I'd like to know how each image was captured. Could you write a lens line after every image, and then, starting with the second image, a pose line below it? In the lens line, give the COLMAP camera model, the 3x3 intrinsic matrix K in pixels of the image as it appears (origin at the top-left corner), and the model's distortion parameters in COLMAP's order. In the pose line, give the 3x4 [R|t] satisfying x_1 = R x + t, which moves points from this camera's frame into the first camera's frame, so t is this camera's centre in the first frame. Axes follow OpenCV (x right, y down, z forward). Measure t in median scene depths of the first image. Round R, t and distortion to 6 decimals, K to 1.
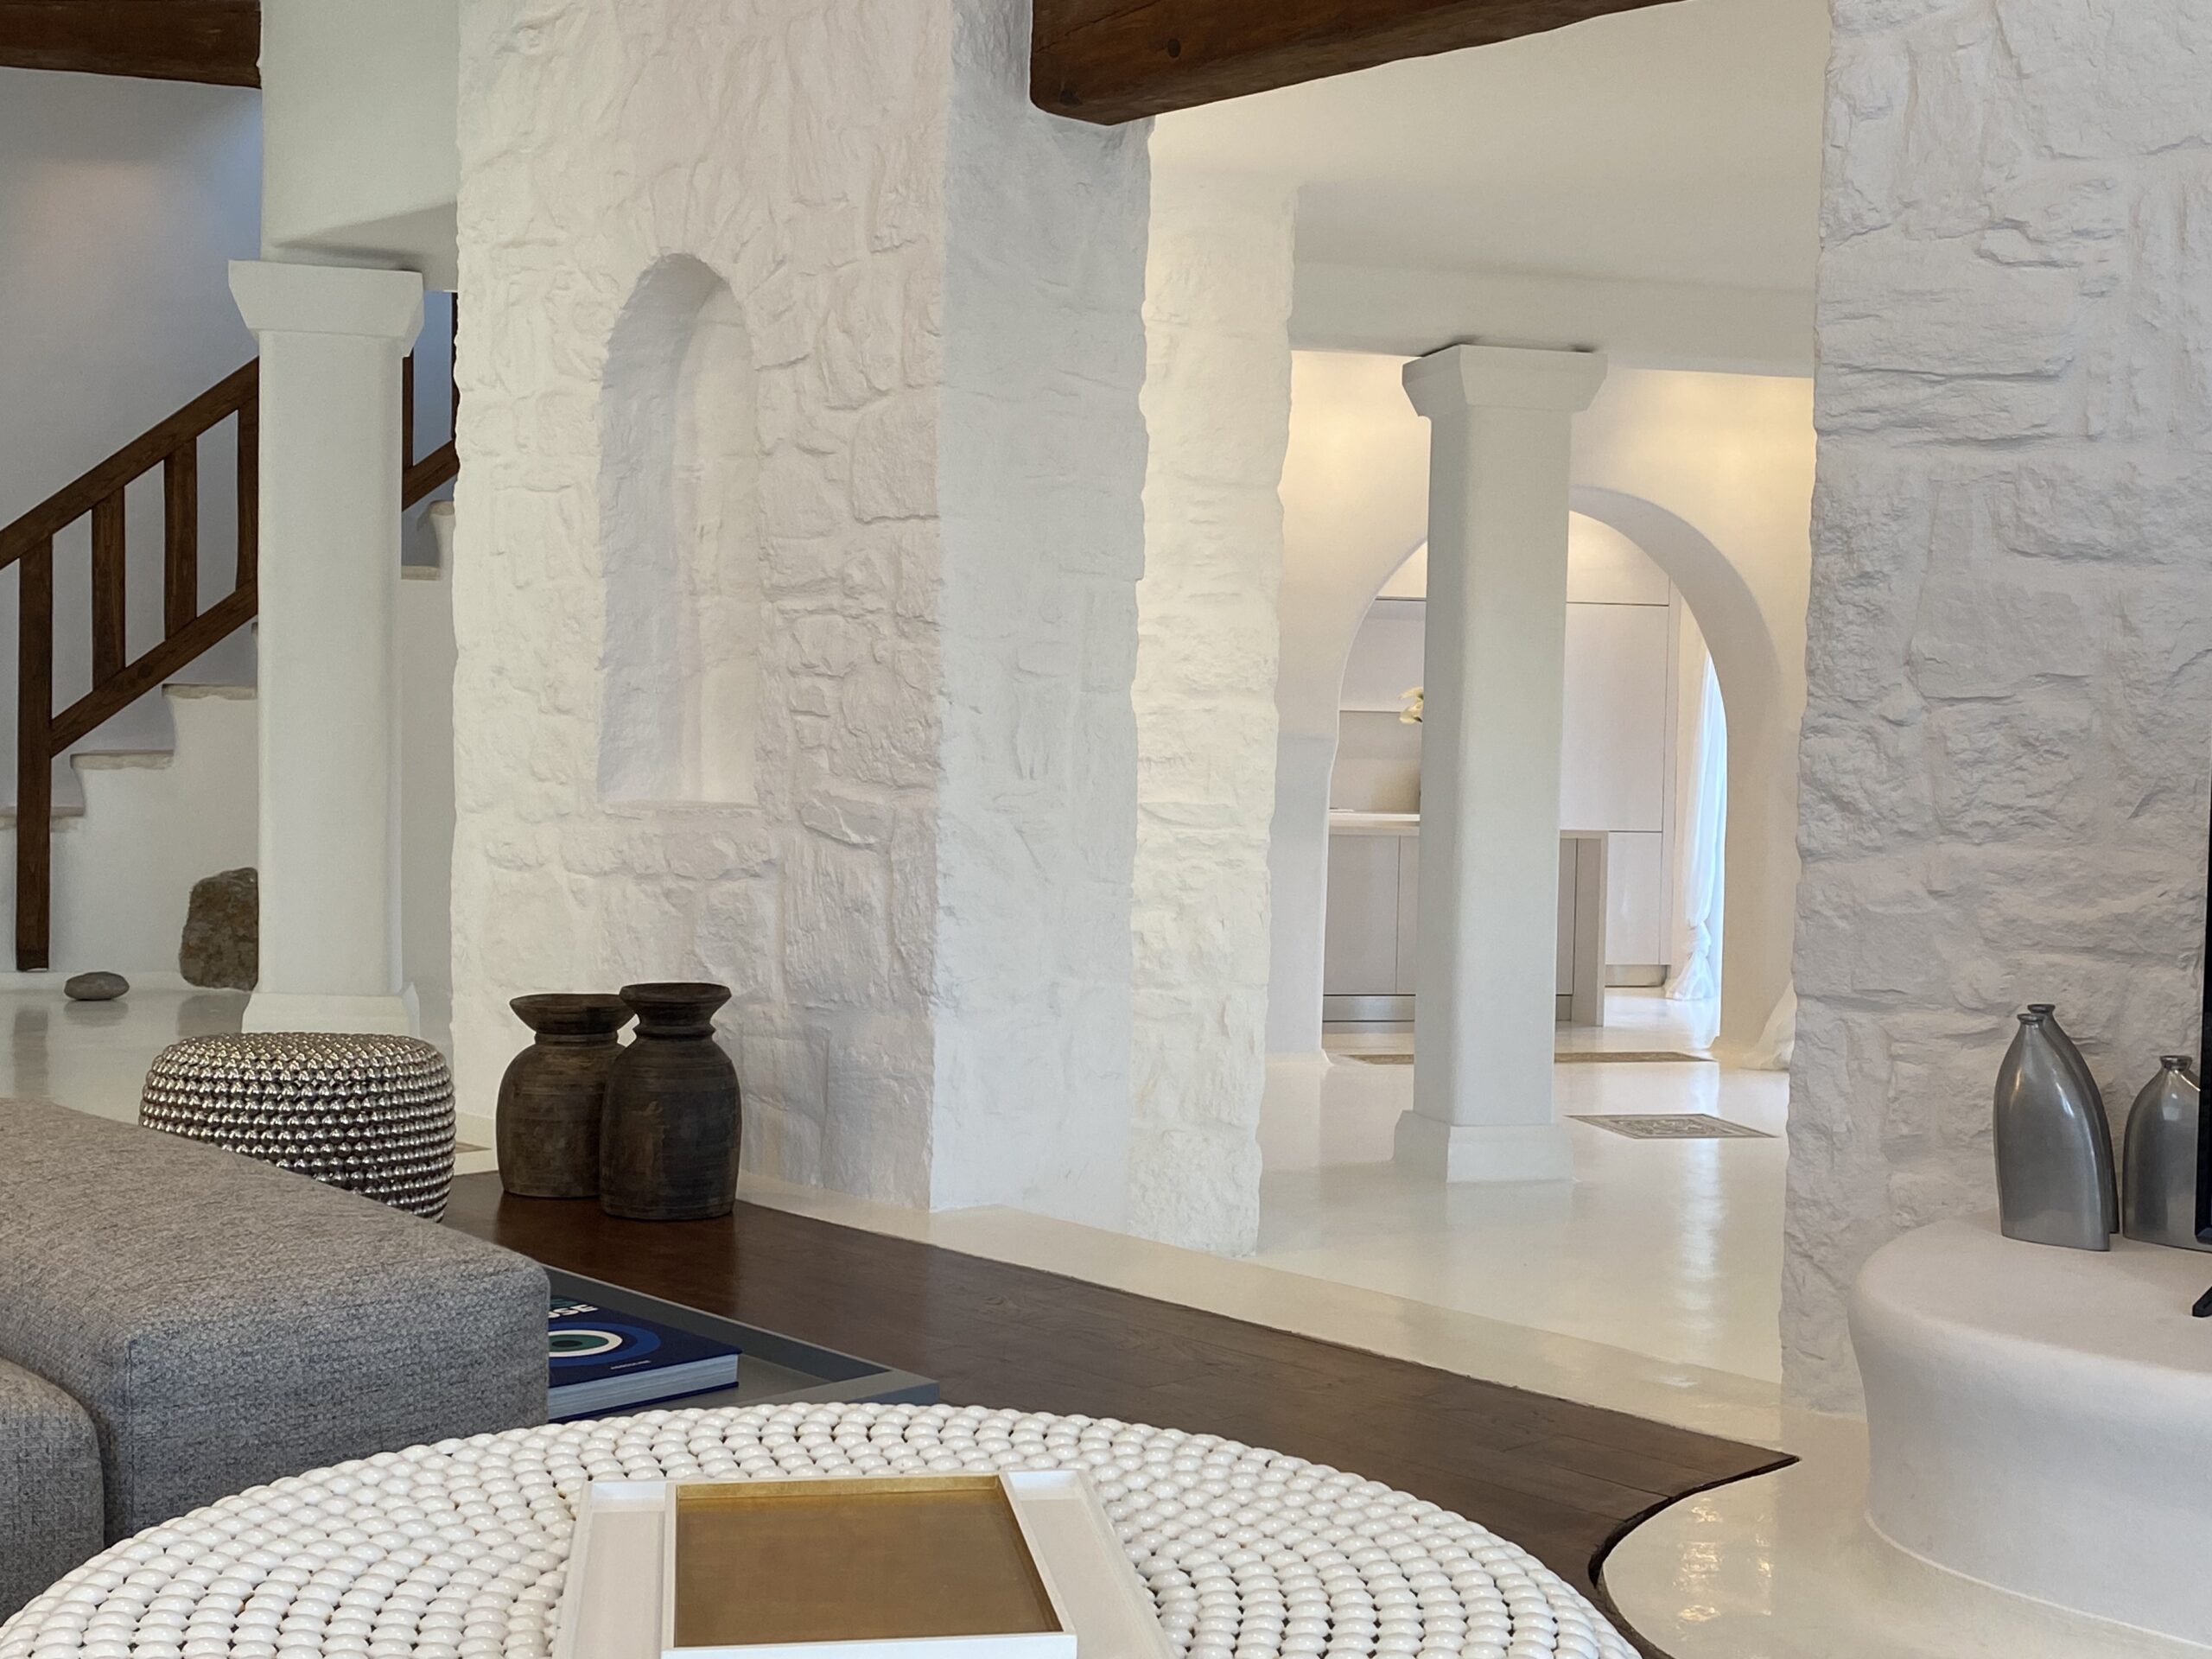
lens RADIAL K [[2572.0, 0, 1104.5], [0, 2572.0, 823.8], [0, 0, 1]] dist [0.056261, 0.000000]
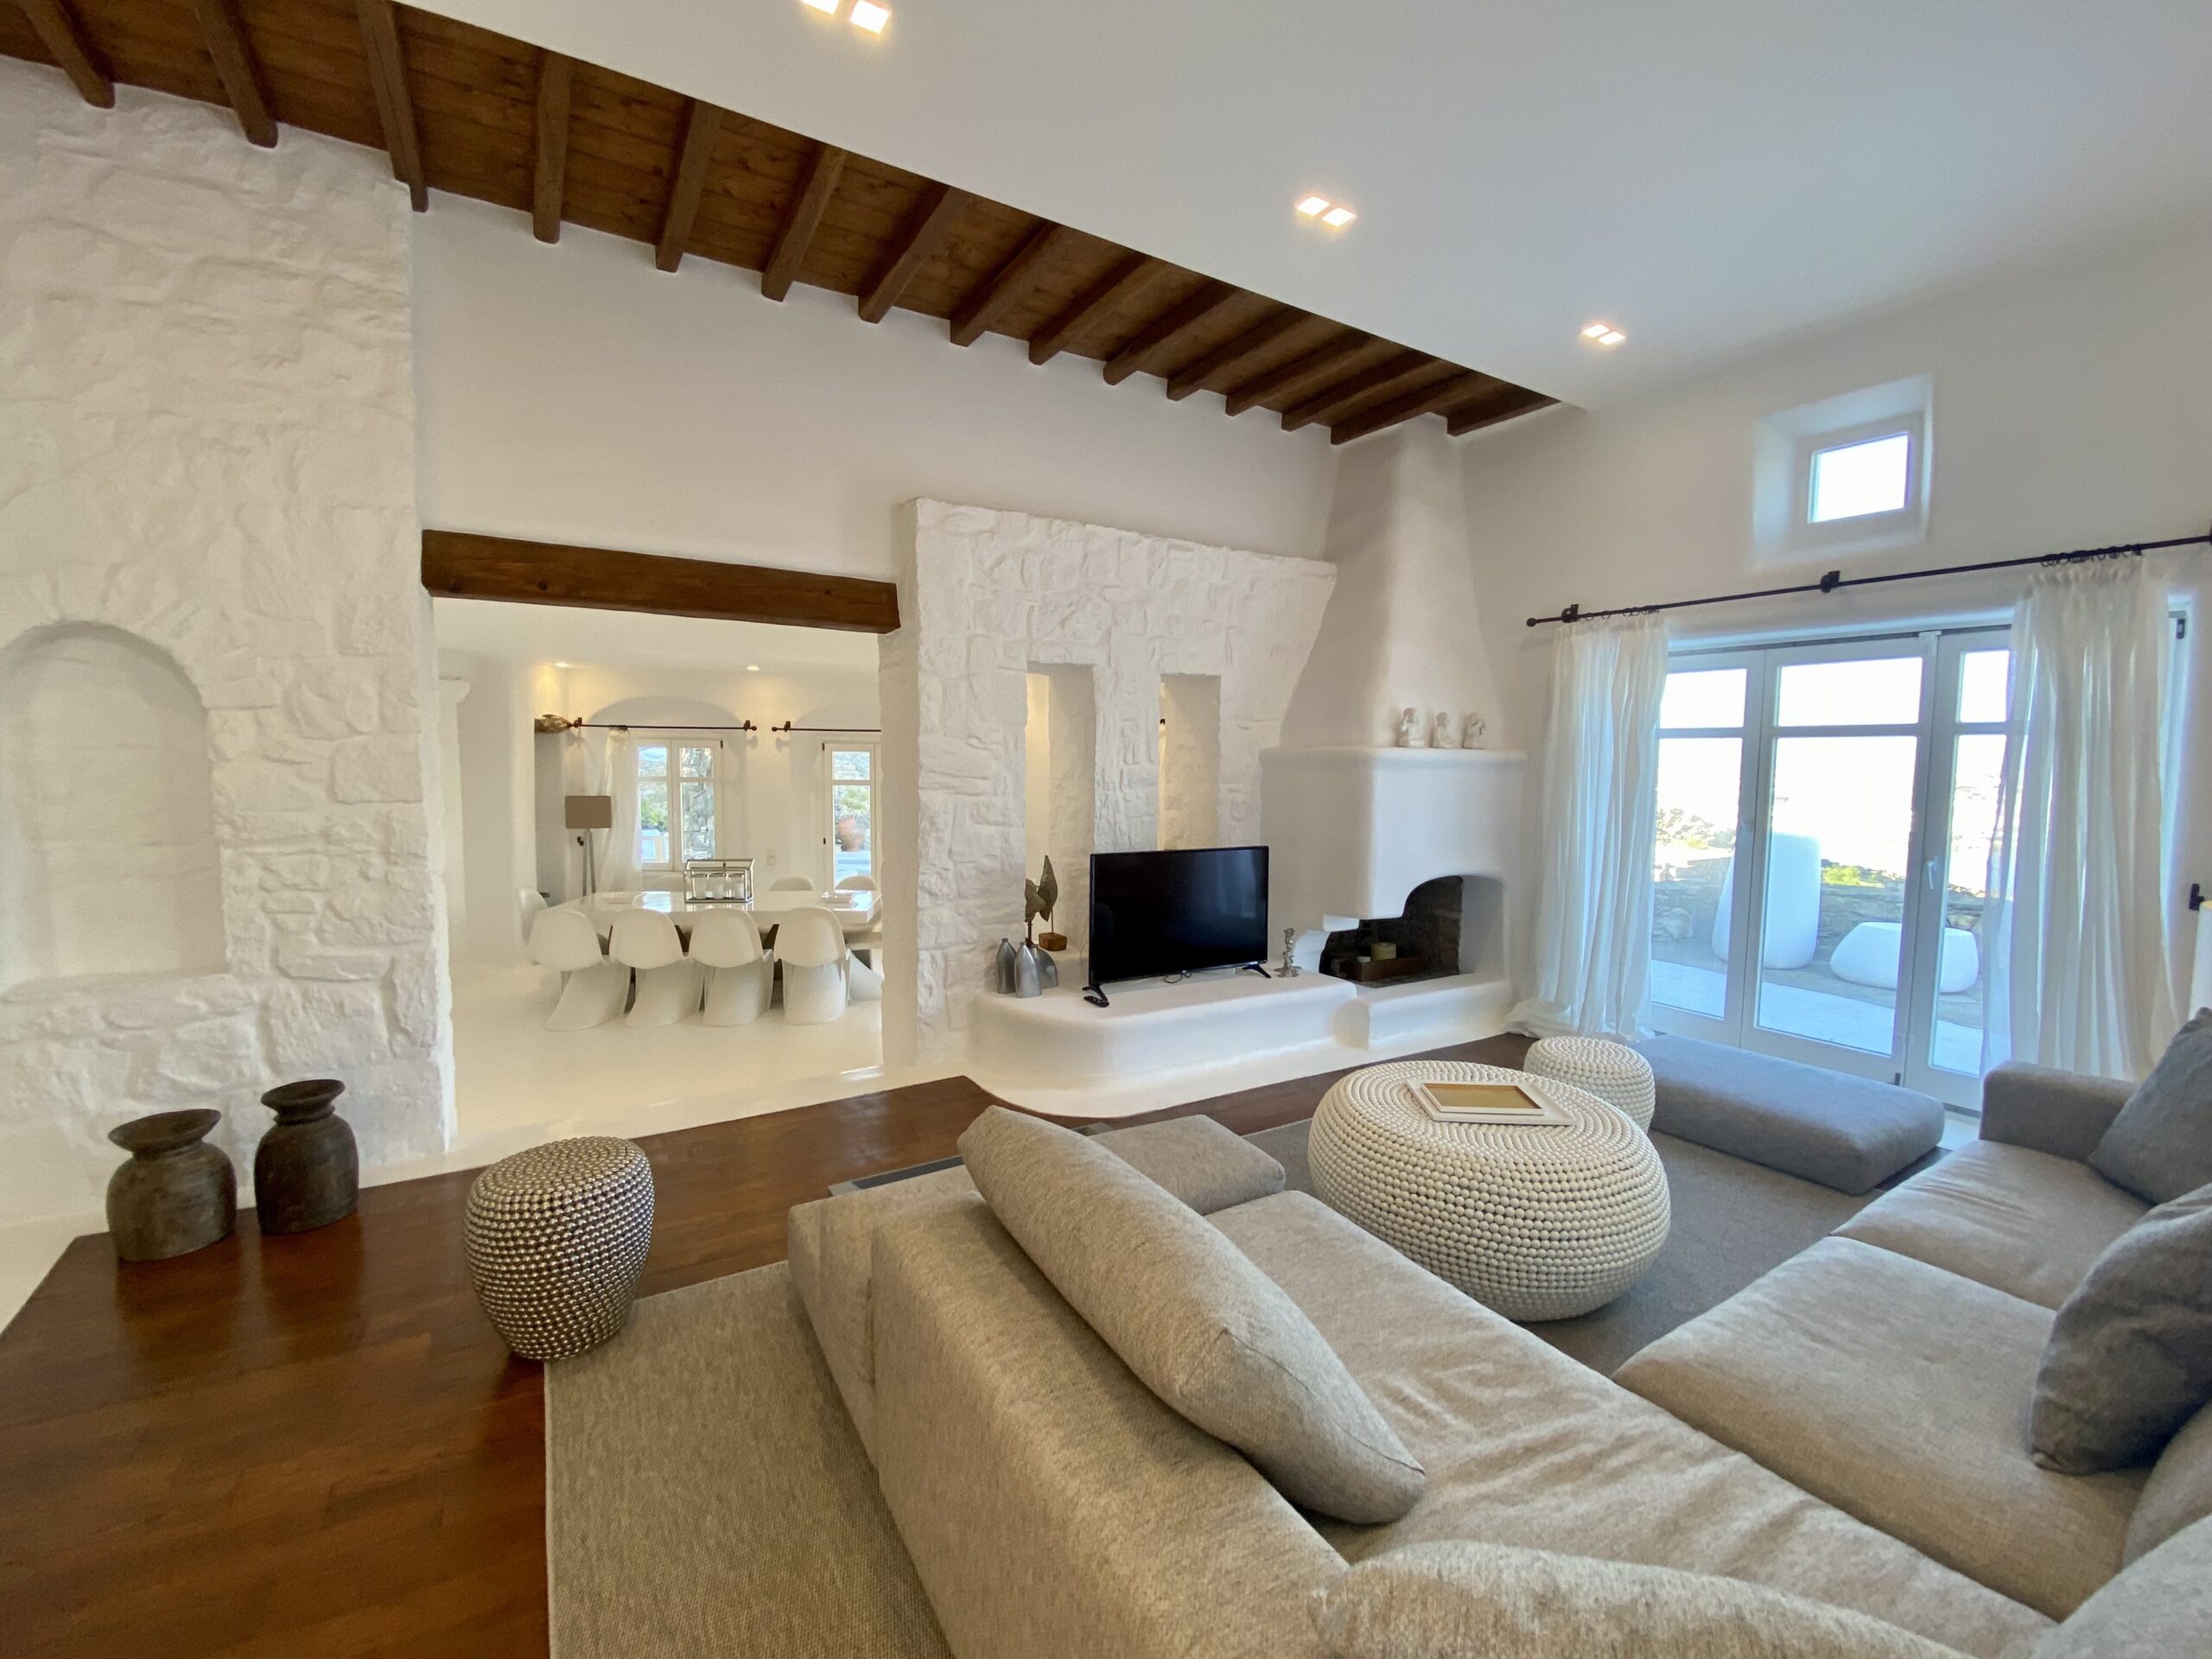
lens RADIAL K [[912.7, 0, 1067.2], [0, 912.7, 839.2], [0, 0, 1]] dist [-0.007035, -0.008086]
pose [[0.234908, -0.102380, 0.966611, -0.872687], [0.041425, 0.994589, 0.095276, -0.194651], [-0.971135, 0.017661, 0.237877, 0.533447]]
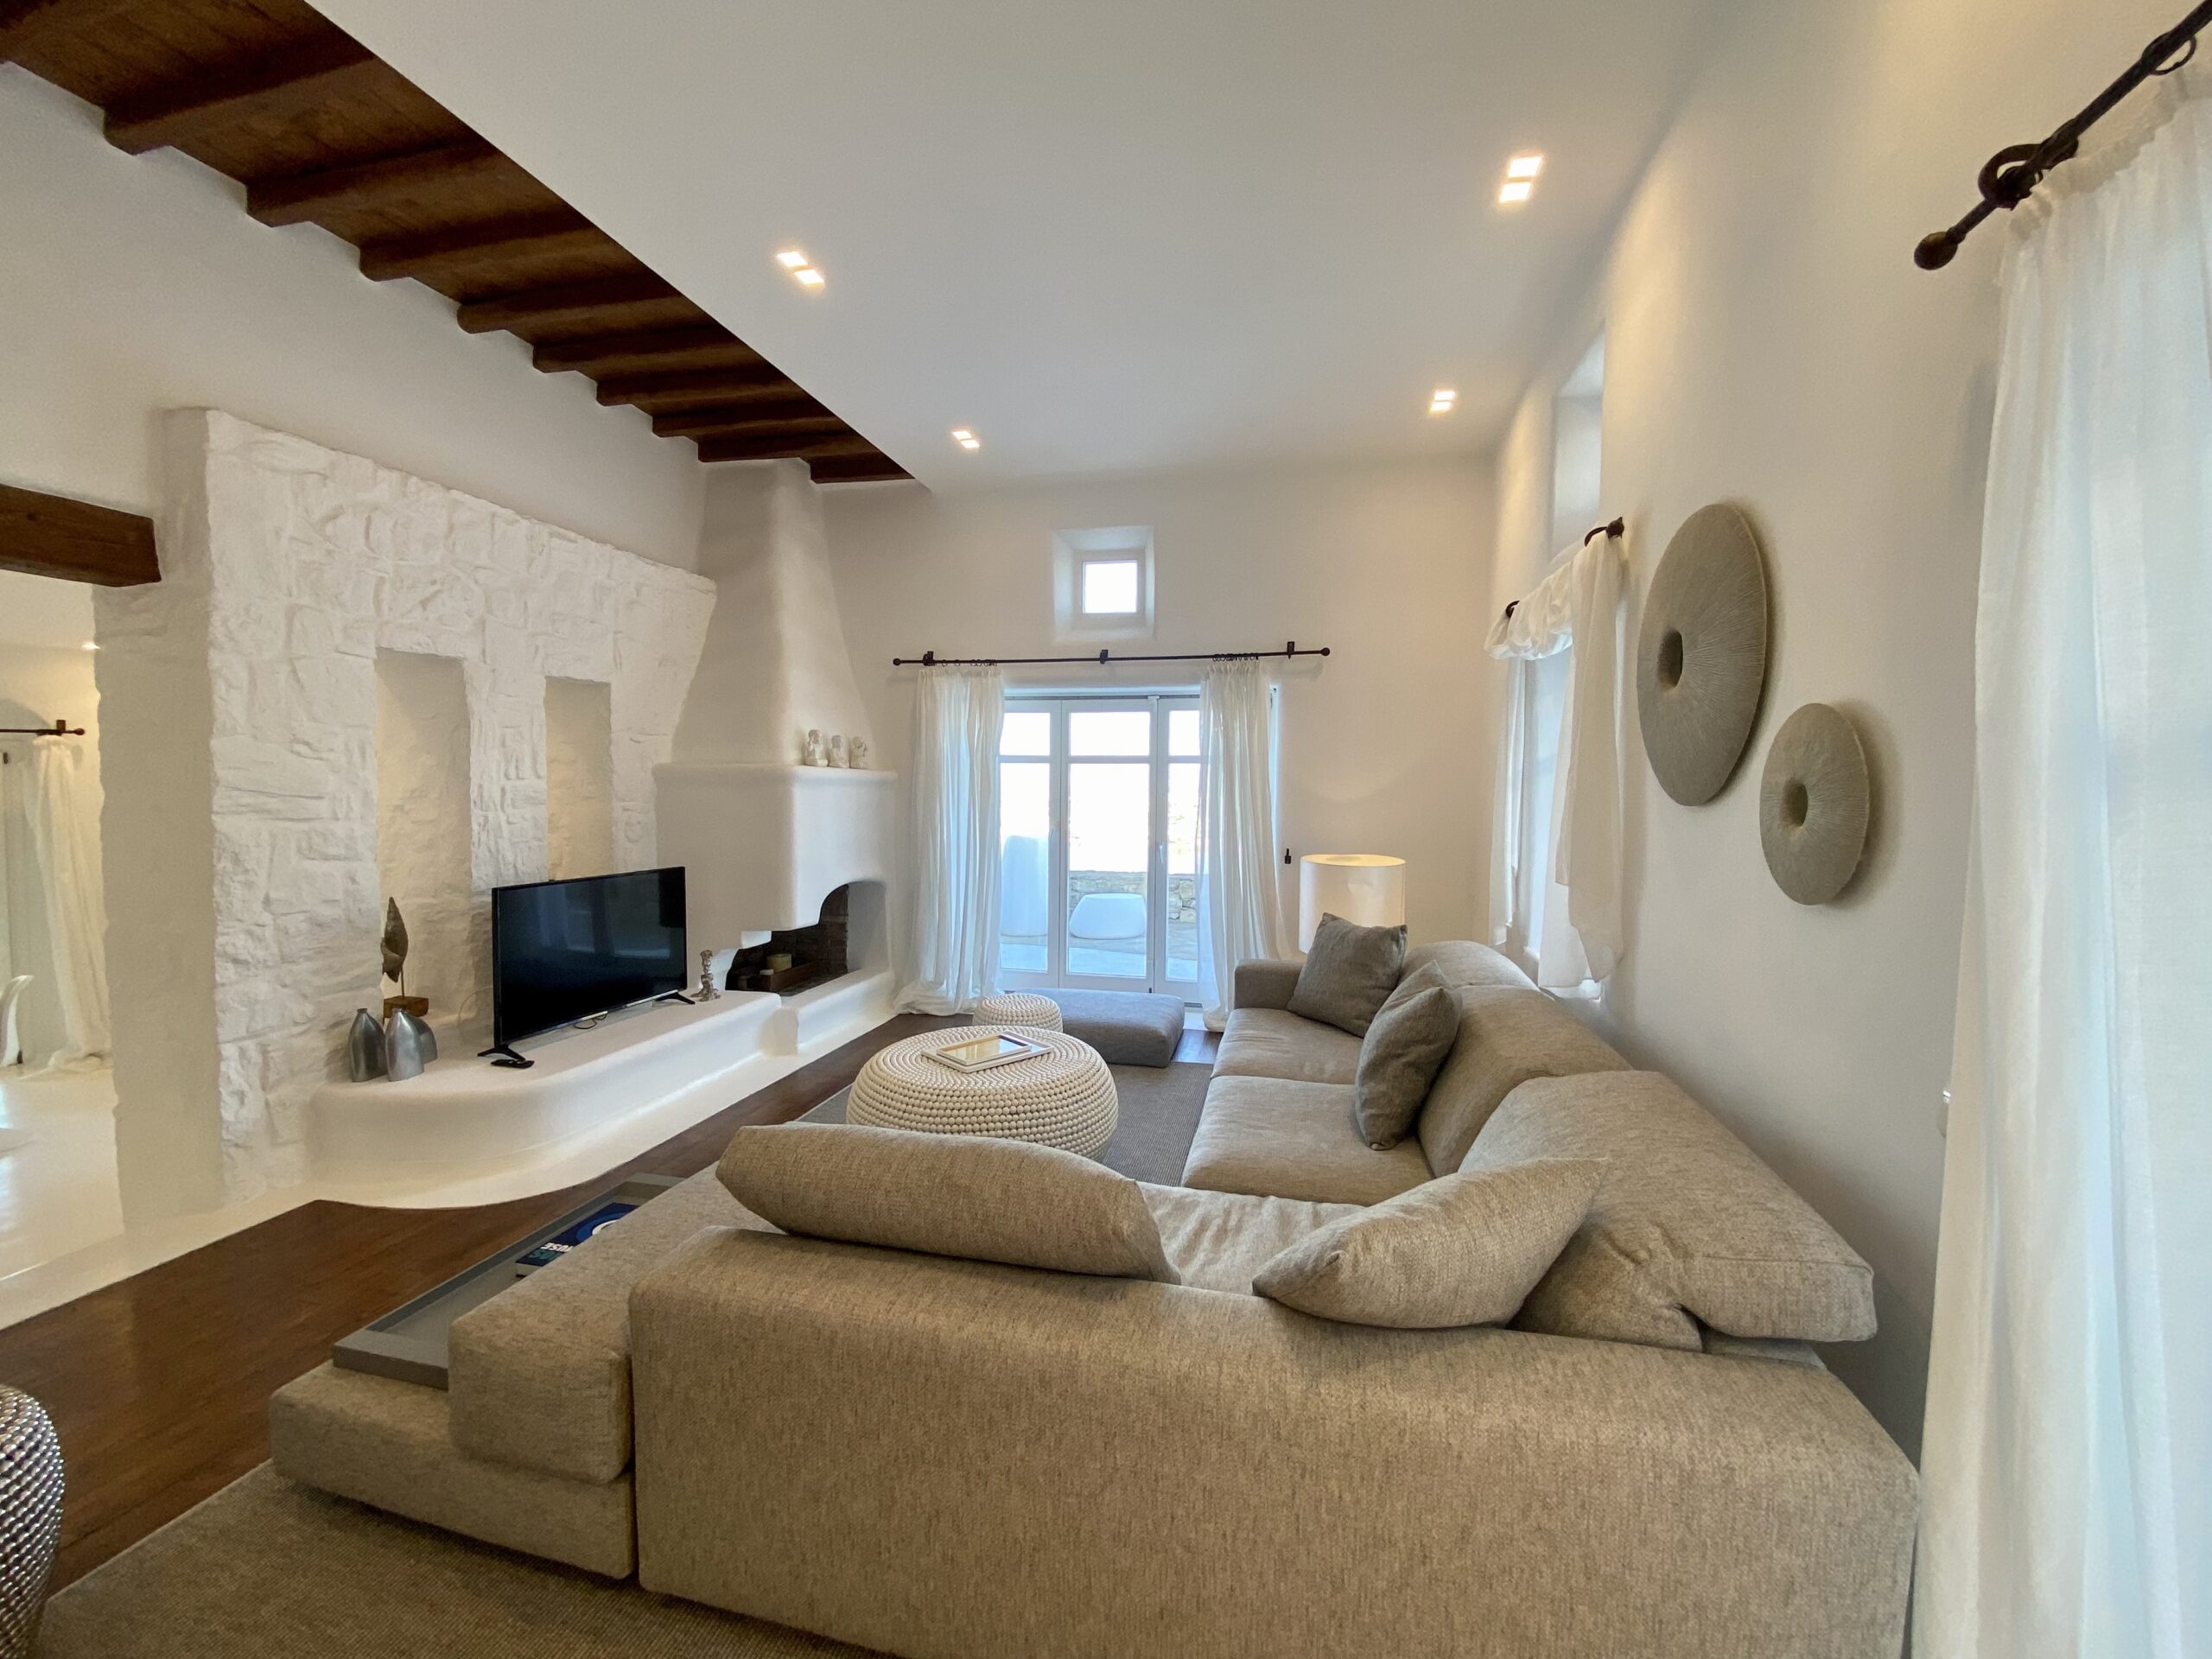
lens RADIAL K [[912.7, 0, 1110.2], [0, 912.7, 837.1], [0, 0, 1]] dist [-0.007035, -0.008086]
pose [[-0.566501, -0.071426, 0.820960, -0.904651], [0.014692, 0.995203, 0.096724, -0.201406], [-0.823930, 0.066856, -0.562734, 0.799816]]
